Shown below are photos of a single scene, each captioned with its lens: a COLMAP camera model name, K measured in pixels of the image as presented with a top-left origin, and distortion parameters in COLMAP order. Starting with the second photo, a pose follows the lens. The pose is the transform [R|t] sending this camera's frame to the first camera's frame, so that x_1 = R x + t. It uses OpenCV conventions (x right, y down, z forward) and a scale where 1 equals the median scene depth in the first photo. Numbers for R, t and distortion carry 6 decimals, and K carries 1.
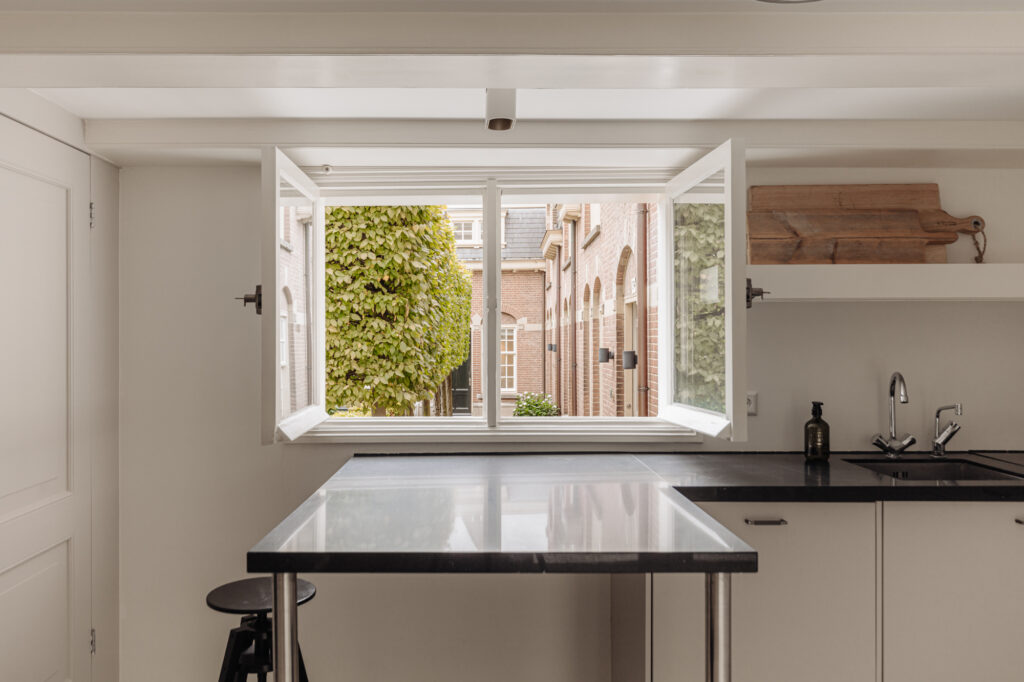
lens RADIAL K [[821.7, 0, 463.6], [0, 821.7, 338.8], [0, 0, 1]] dist [-0.011250, -0.004726]
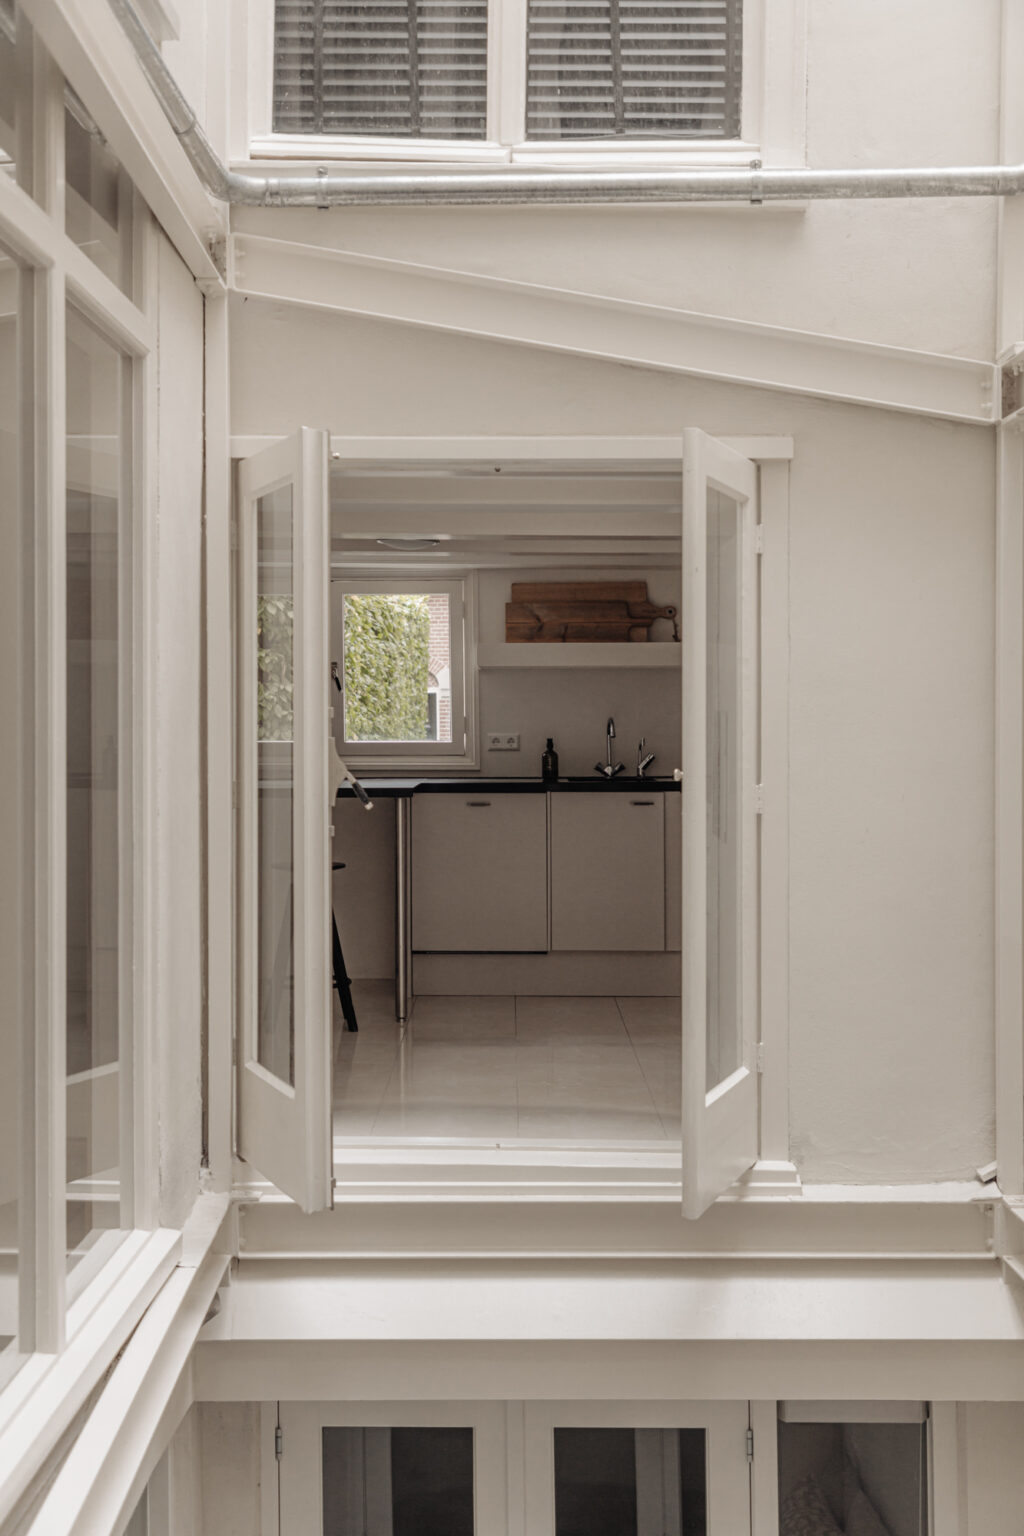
lens RADIAL K [[1977.5, 0, 512.0], [0, 1977.5, 768.0], [0, 0, 1]] dist [0.115873, -0.004123]
pose [[0.999846, -0.003668, 0.017137, 0.294330], [0.003241, 0.999685, 0.024874, 0.040956], [-0.017223, -0.024814, 0.999544, -2.354599]]
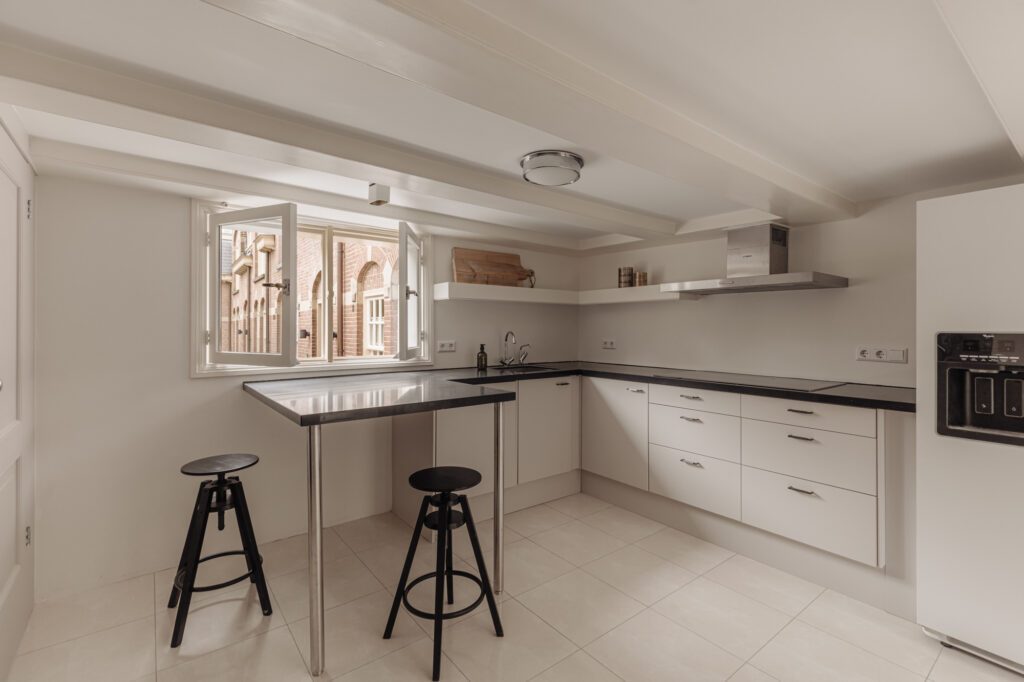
lens RADIAL K [[468.3, 0, 524.3], [0, 468.3, 344.8], [0, 0, 1]] dist [0.001594, 0.000202]
pose [[0.758417, -0.016442, 0.651562, -0.331793], [-0.002987, 0.999584, 0.028702, 0.038994], [-0.651762, -0.023714, 0.758052, -0.082179]]
